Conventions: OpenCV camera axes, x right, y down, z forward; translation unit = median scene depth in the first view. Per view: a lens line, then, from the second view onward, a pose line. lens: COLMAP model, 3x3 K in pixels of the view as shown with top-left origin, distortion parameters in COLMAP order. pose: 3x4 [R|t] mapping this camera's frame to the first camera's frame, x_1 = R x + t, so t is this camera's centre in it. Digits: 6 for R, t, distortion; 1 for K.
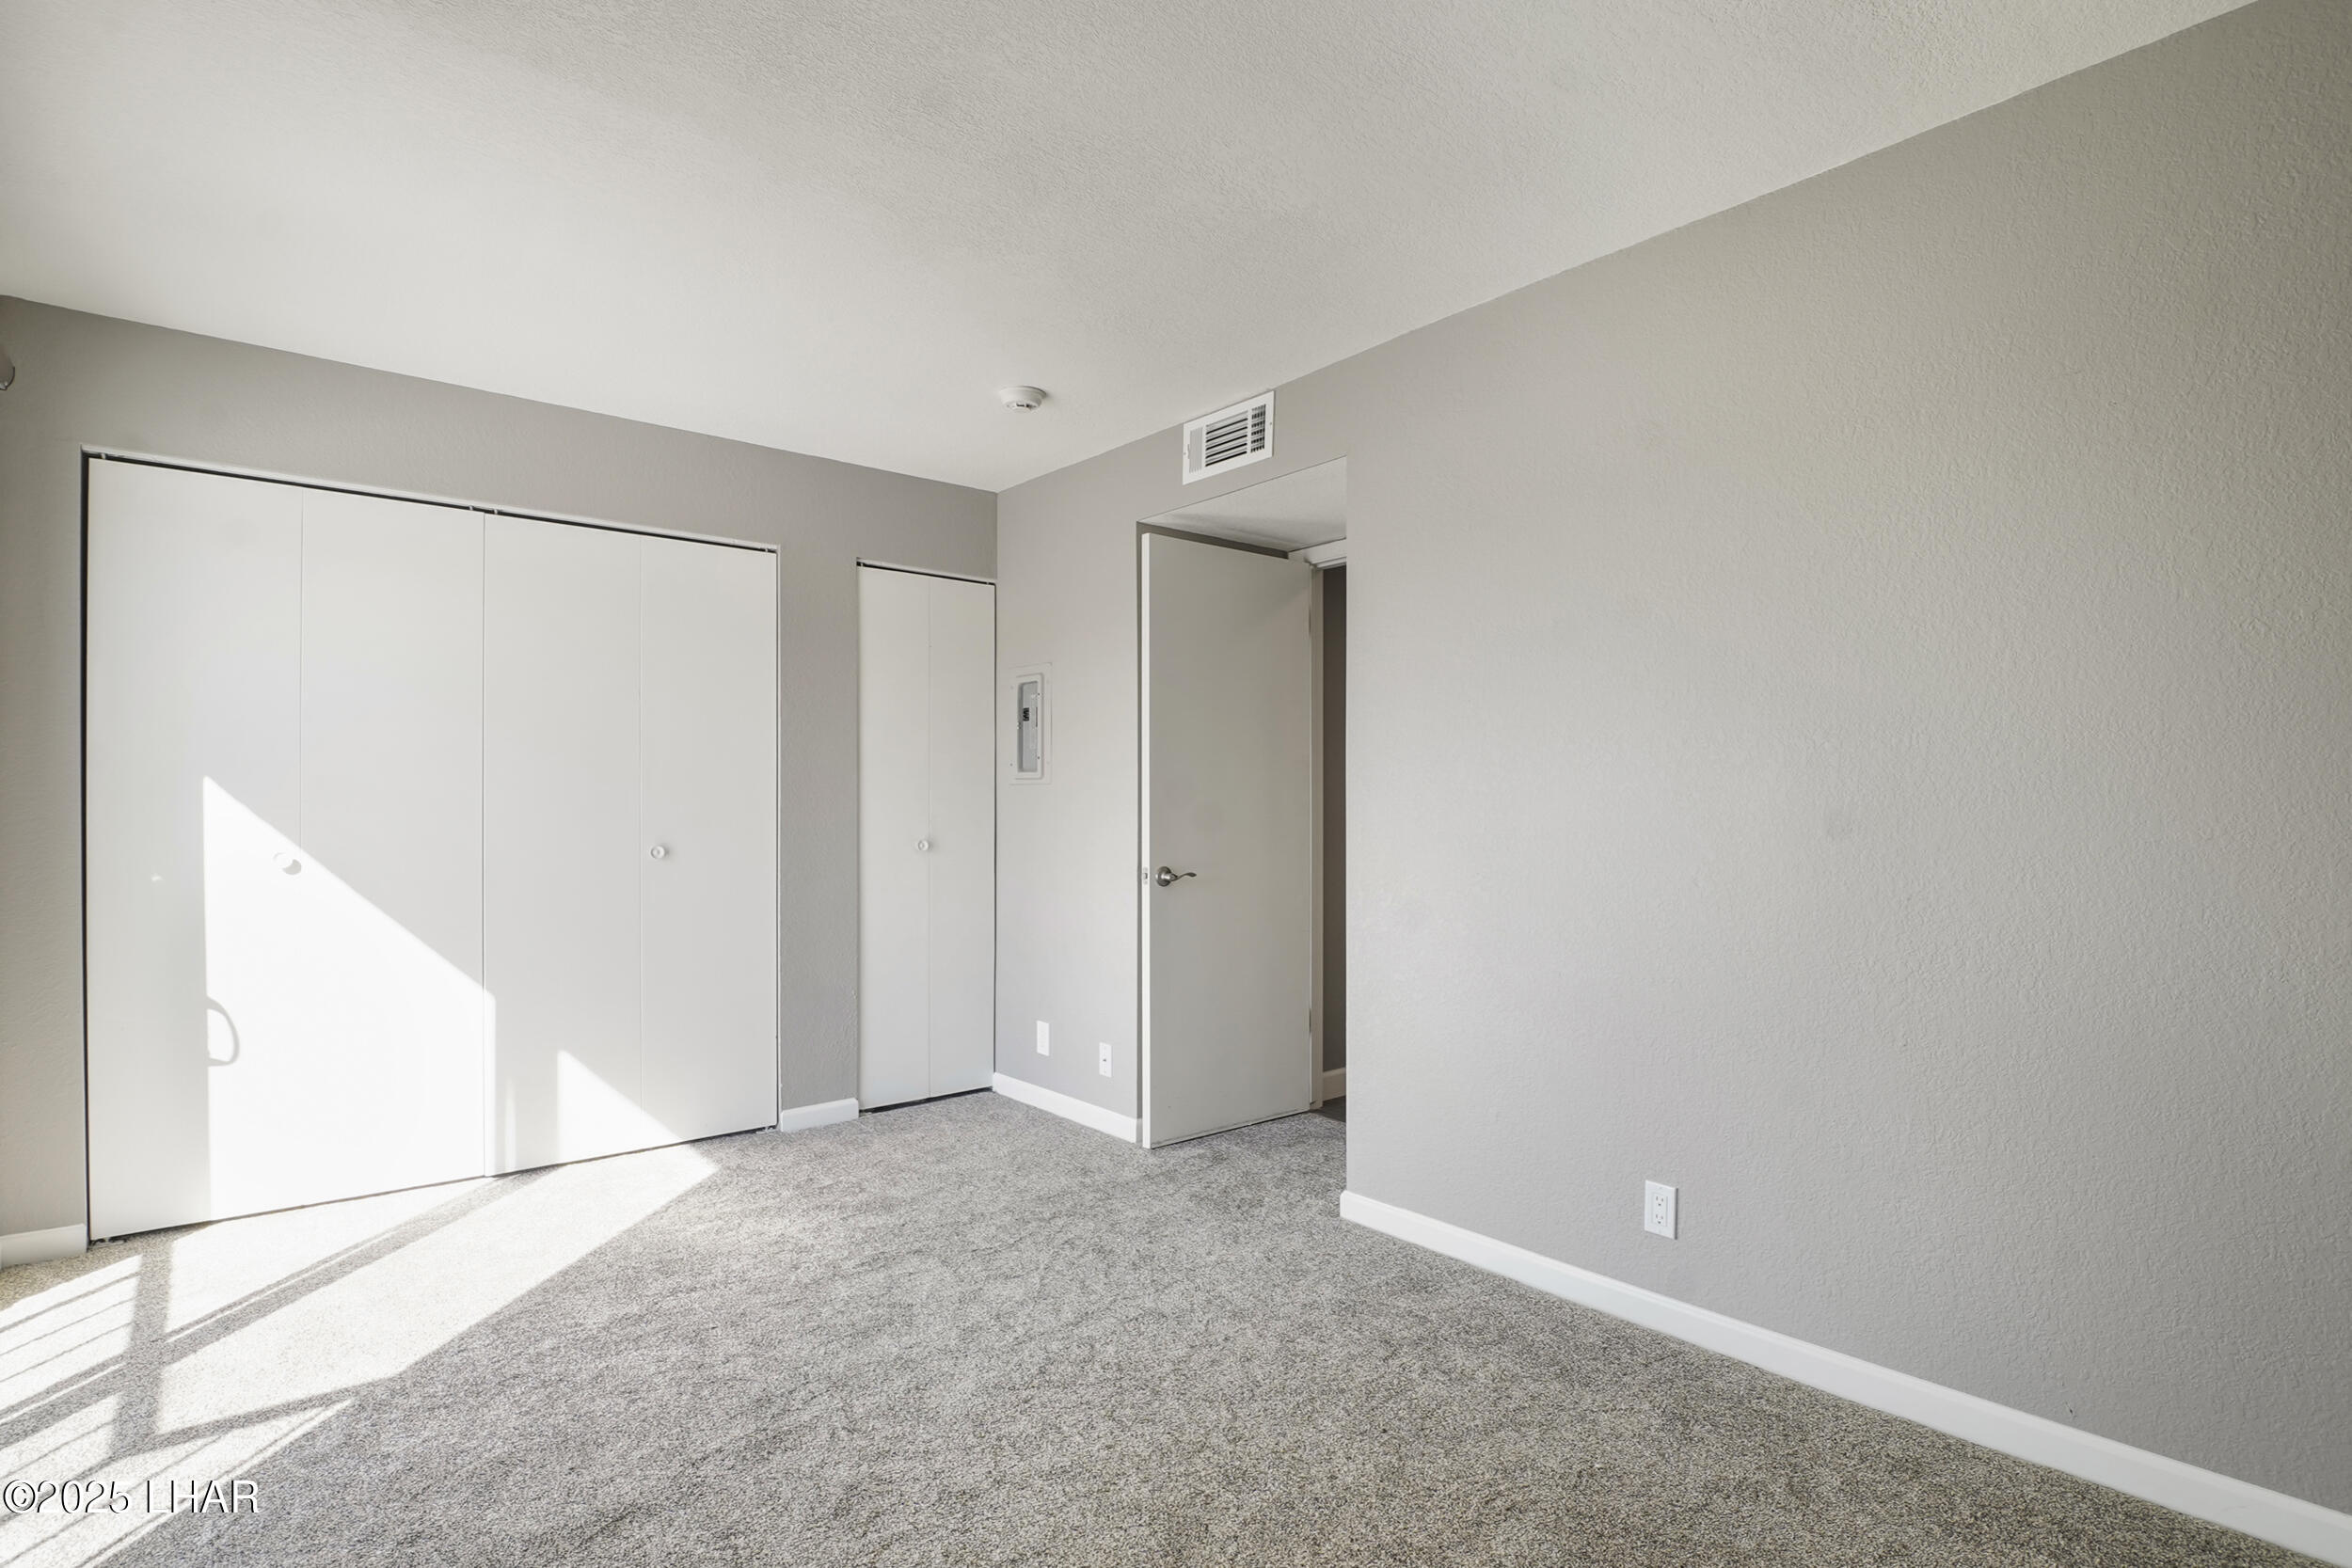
lens RADIAL K [[1180.6, 0, 1161.3], [0, 1180.6, 805.9], [0, 0, 1]] dist [-0.003344, -0.000934]
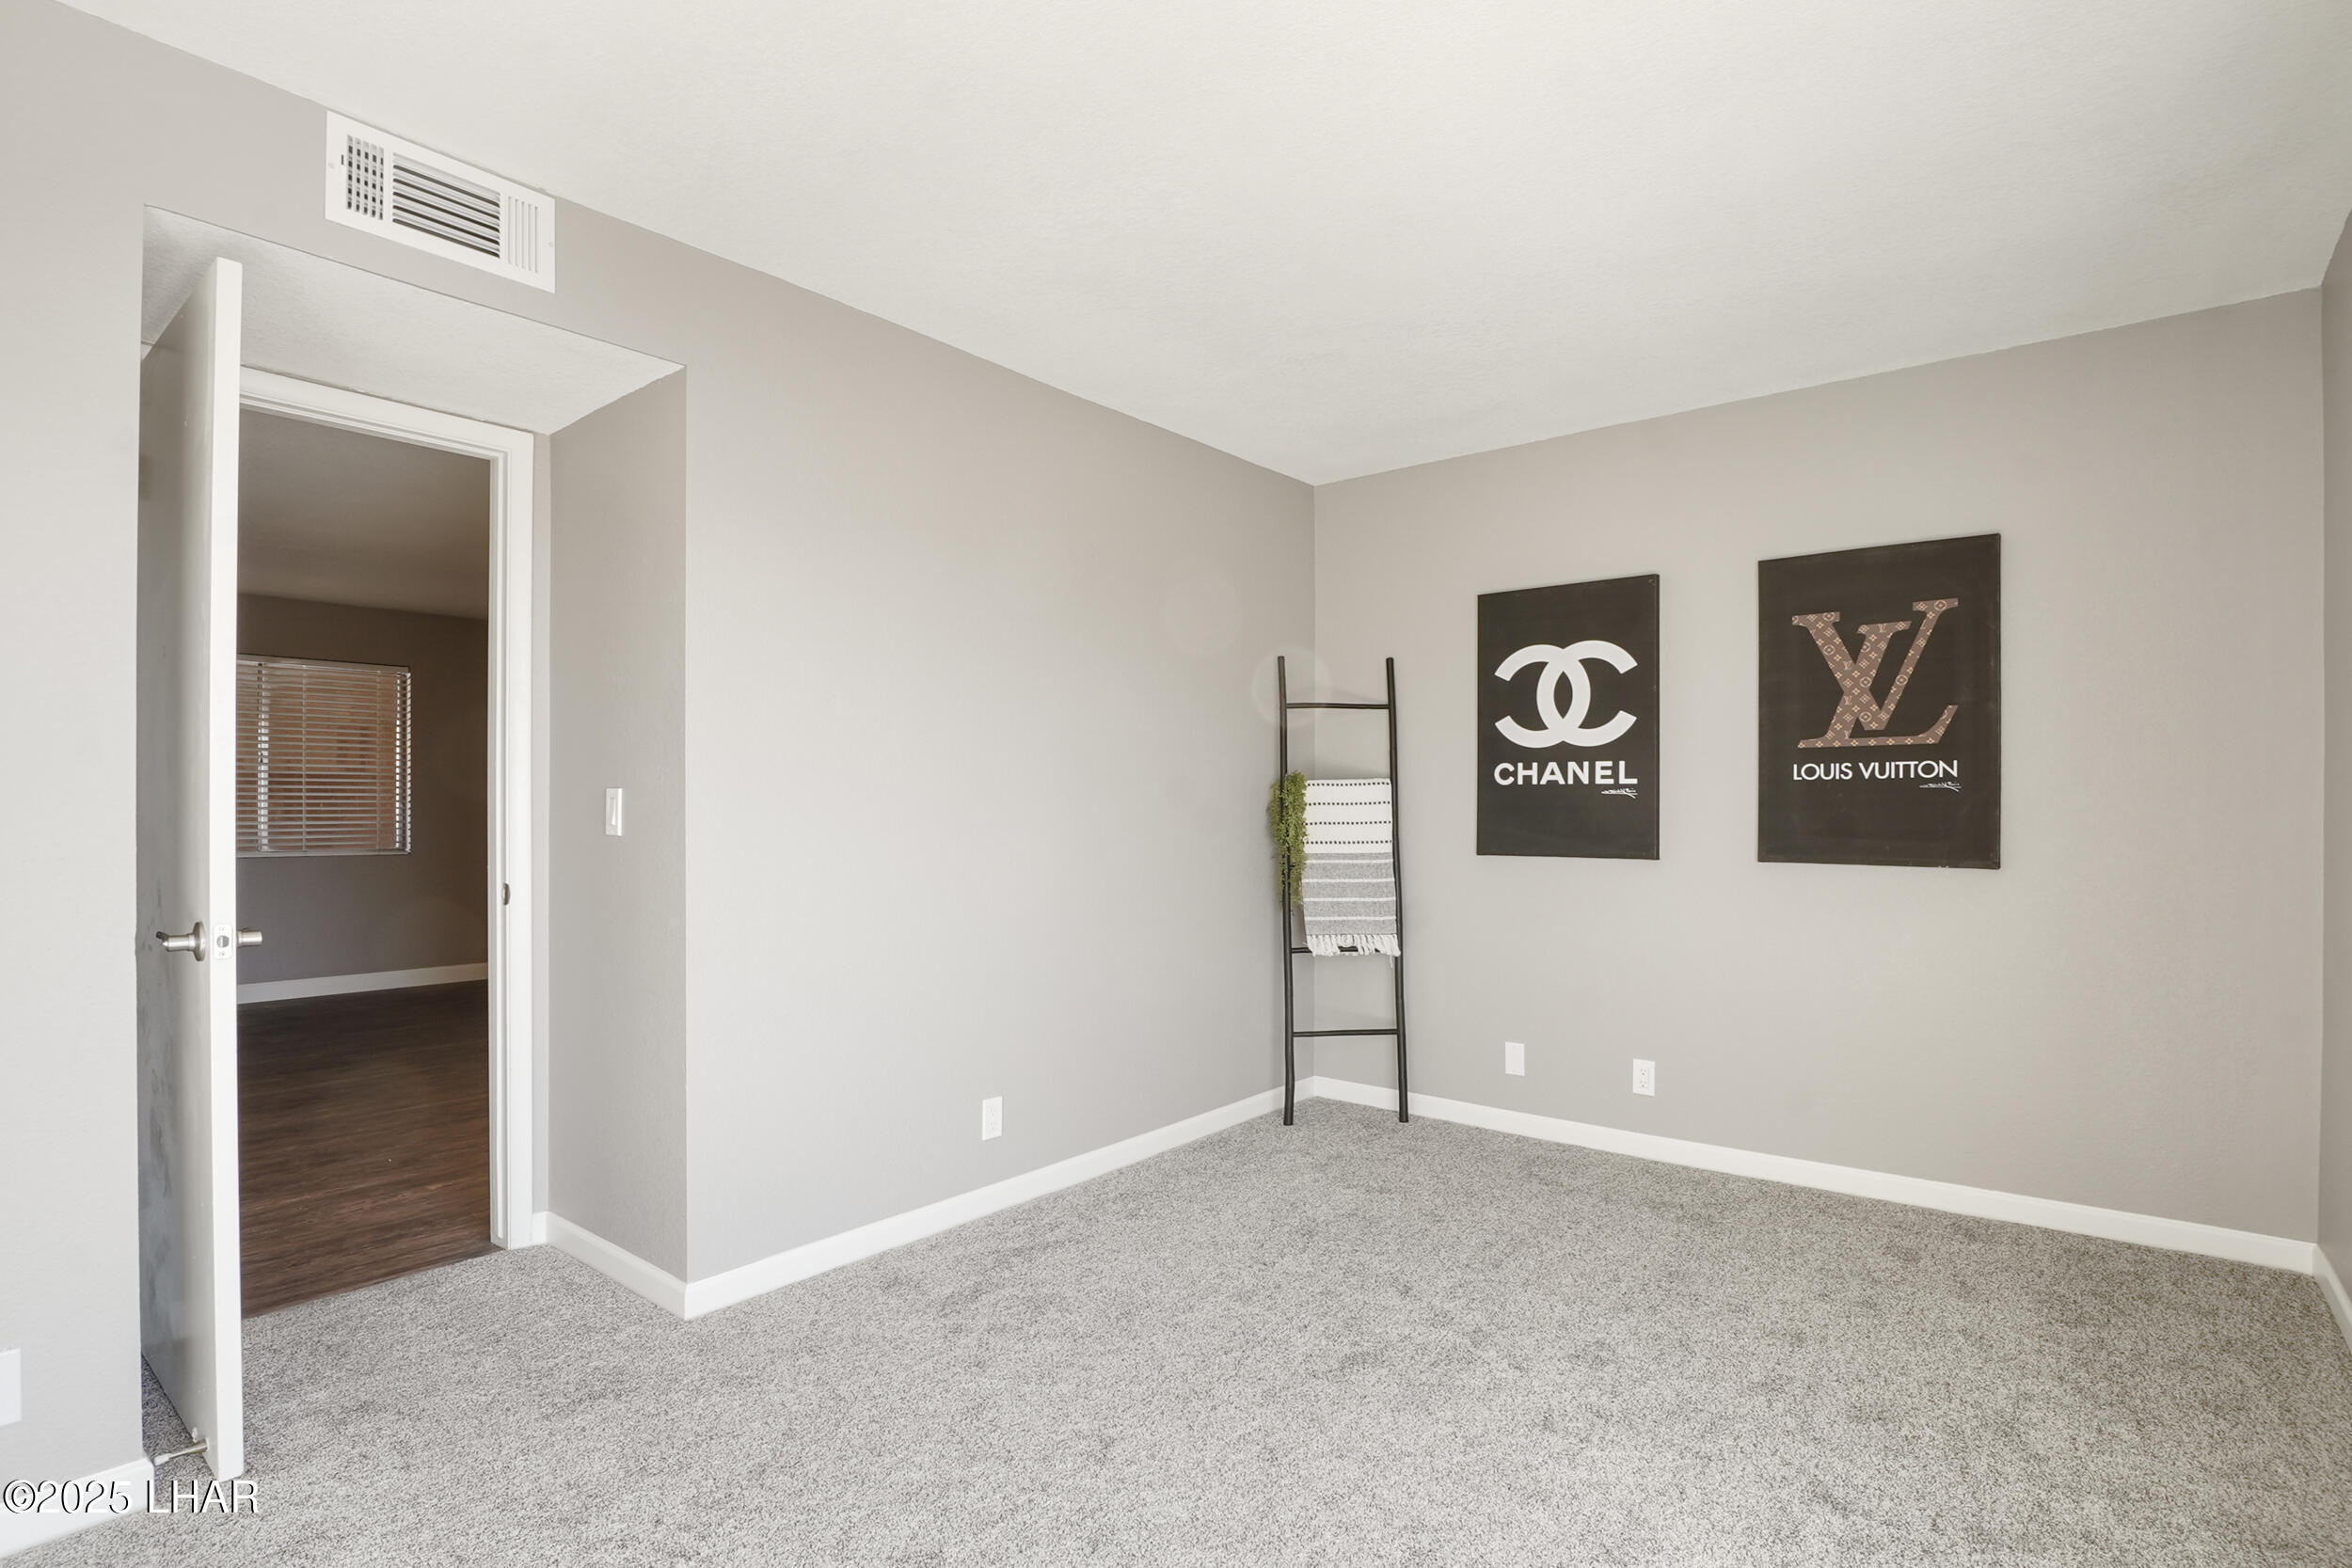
lens RADIAL K [[1180.6, 0, 1161.3], [0, 1180.6, 805.9], [0, 0, 1]] dist [-0.003344, -0.000934]
pose [[-0.186259, 0.001097, 0.982500, -0.728824], [0.001657, 0.999998, -0.000803, 0.002249], [-0.982499, 0.001478, -0.186260, 0.878845]]
